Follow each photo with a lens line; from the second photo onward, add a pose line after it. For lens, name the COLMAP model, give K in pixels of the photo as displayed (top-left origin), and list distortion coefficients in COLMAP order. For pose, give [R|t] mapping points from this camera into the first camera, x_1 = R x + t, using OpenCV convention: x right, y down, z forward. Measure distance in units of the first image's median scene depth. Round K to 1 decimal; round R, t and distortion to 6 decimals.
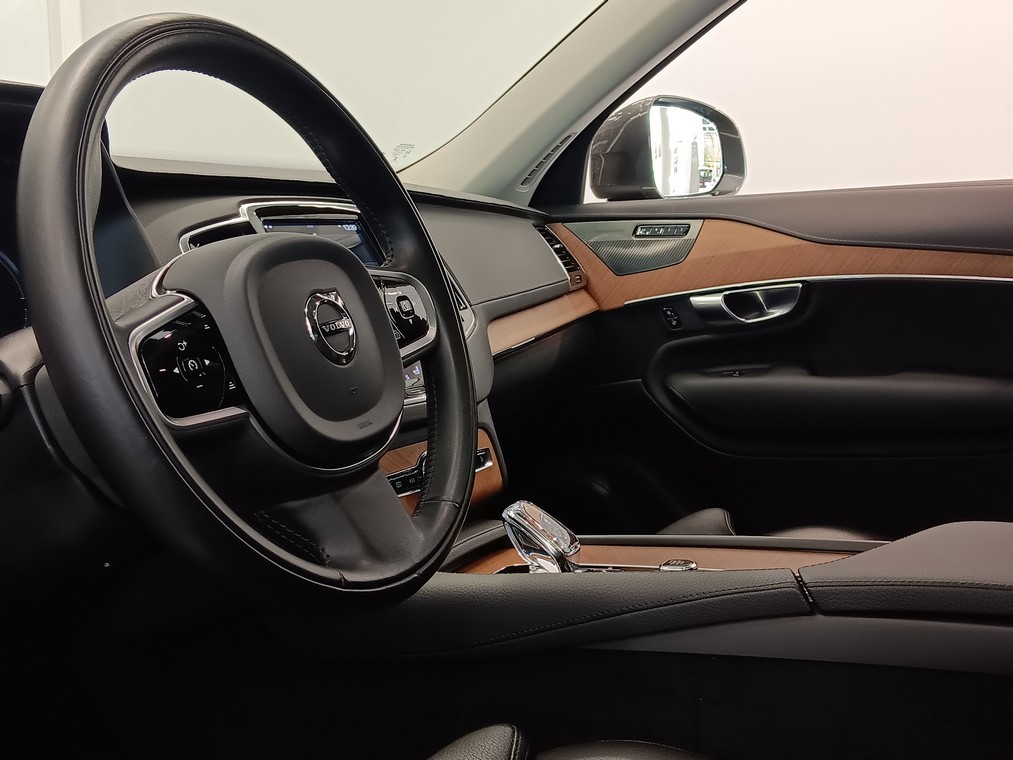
lens RADIAL K [[1175.8, 0, 506.5], [0, 1175.8, 380.0], [0, 0, 1]] dist [0.209831, -0.624922]
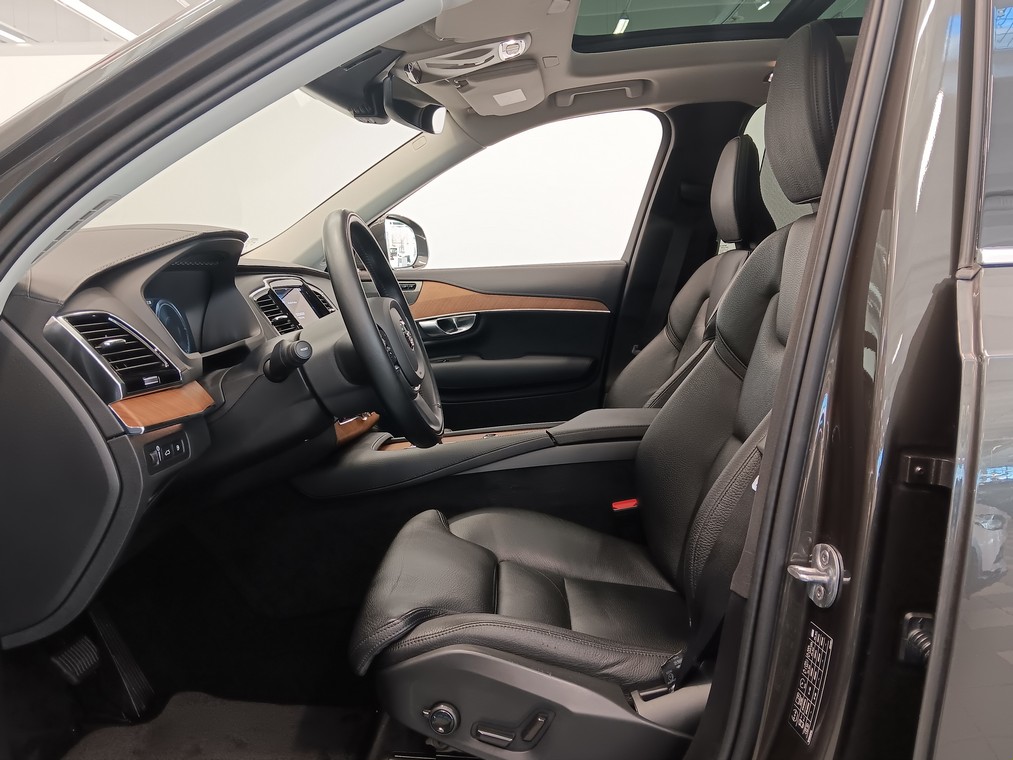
lens RADIAL K [[1175.8, 0, 506.5], [0, 1175.8, 380.0], [0, 0, 1]] dist [0.209831, -0.624922]
pose [[0.848697, -0.053492, 0.526168, -0.733051], [0.069029, 0.997565, -0.009925, 0.051263], [-0.524356, 0.044744, 0.850323, -0.679971]]
